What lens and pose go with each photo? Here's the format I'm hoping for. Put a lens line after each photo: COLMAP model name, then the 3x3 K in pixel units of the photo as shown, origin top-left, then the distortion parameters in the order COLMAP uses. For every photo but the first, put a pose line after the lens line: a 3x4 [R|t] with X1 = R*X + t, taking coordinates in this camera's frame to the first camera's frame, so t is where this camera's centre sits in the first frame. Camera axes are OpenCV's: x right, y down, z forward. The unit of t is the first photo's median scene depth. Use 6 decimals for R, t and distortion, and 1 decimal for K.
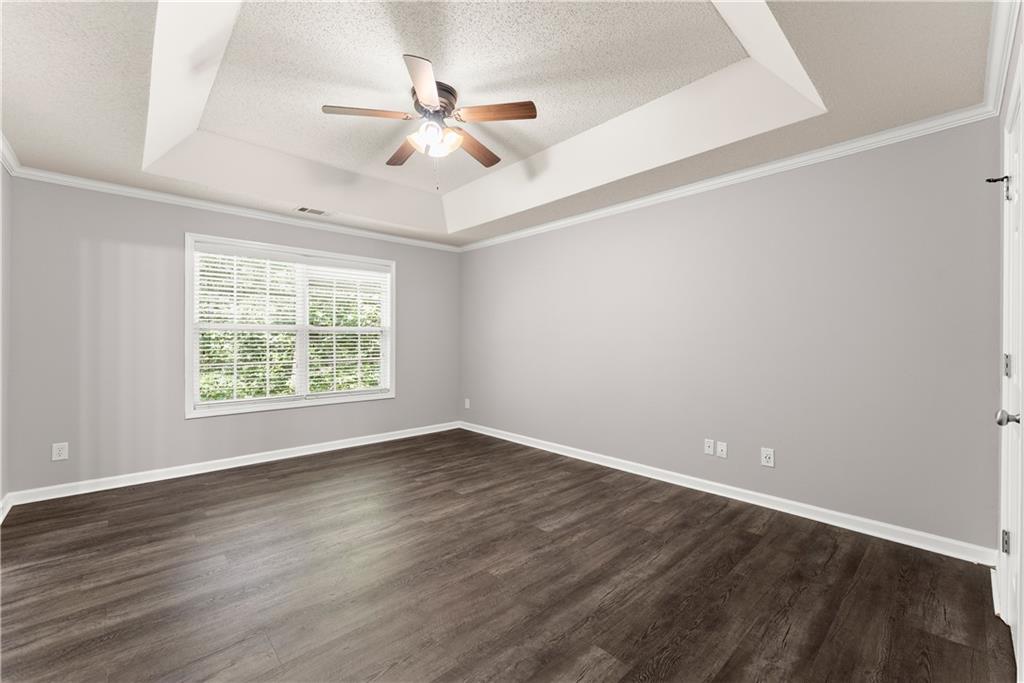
lens RADIAL K [[420.3, 0, 509.1], [0, 420.3, 342.4], [0, 0, 1]] dist [0.000793, -0.000654]
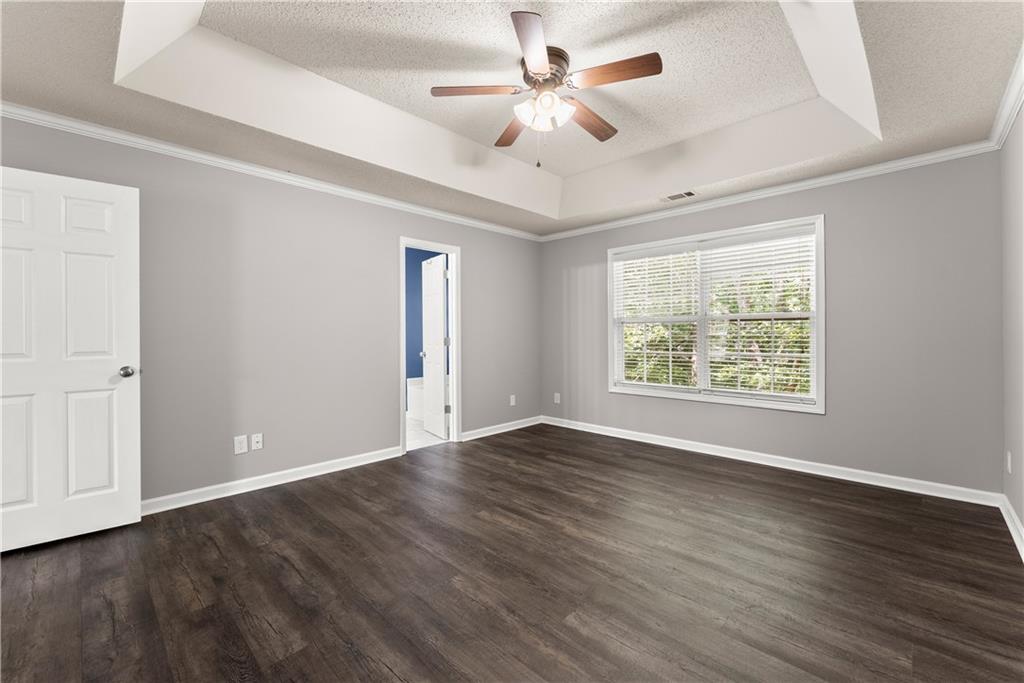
lens RADIAL K [[420.3, 0, 507.2], [0, 420.3, 339.4], [0, 0, 1]] dist [0.000793, -0.000654]
pose [[0.050693, 0.013923, -0.998617, 0.669080], [0.000014, 0.999903, 0.013942, -0.000138], [0.998714, -0.000721, 0.050688, 0.794394]]
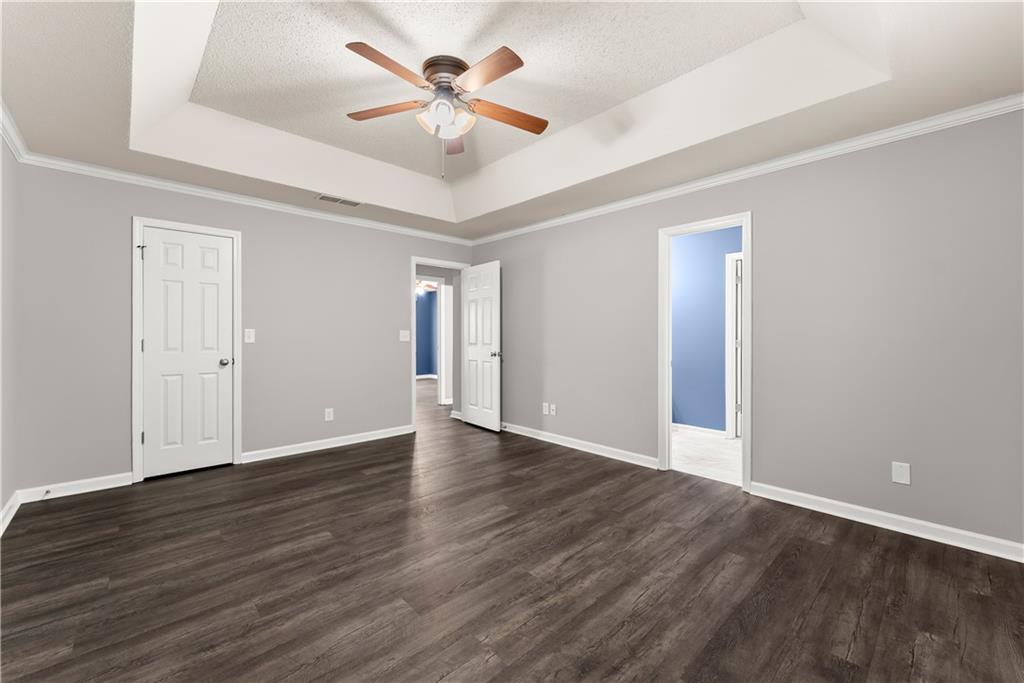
lens RADIAL K [[420.3, 0, 515.9], [0, 420.3, 333.6], [0, 0, 1]] dist [0.000793, -0.000654]
pose [[-0.999843, -0.003152, -0.017463, -0.293752], [-0.003173, 0.999994, 0.001195, -0.006246], [0.017460, 0.001250, -0.999847, 1.786669]]
